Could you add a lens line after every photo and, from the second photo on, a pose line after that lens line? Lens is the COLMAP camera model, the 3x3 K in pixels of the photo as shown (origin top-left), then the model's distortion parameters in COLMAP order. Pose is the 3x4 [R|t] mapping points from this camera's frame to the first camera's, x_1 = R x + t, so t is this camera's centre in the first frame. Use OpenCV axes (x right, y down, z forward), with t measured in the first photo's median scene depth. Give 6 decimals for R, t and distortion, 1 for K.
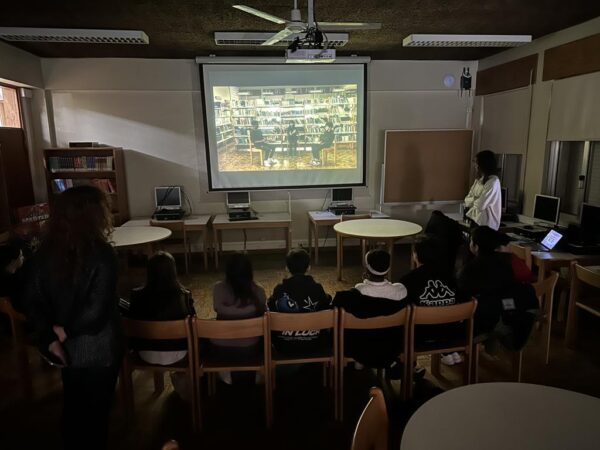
lens RADIAL K [[422.5, 0, 303.1], [0, 422.5, 224.1], [0, 0, 1]] dist [0.036311, -0.029506]
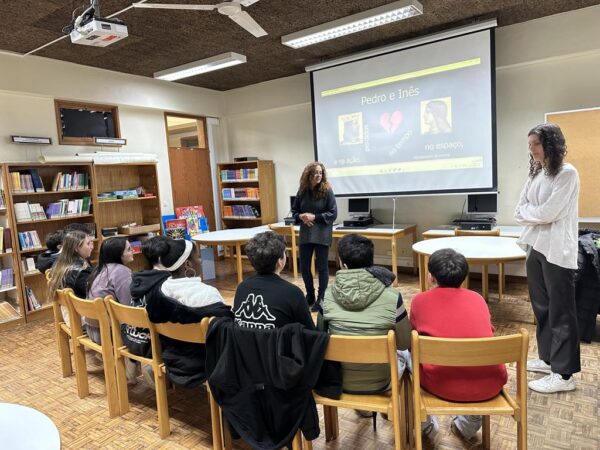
lens RADIAL K [[422.5, 0, 299.4], [0, 422.5, 225.1], [0, 0, 1]] dist [0.036311, -0.029506]
pose [[0.749543, 0.043690, -0.660512, 0.406065], [-0.076034, 0.996898, -0.020343, 0.009877], [0.657574, 0.065469, 0.750540, 0.234213]]
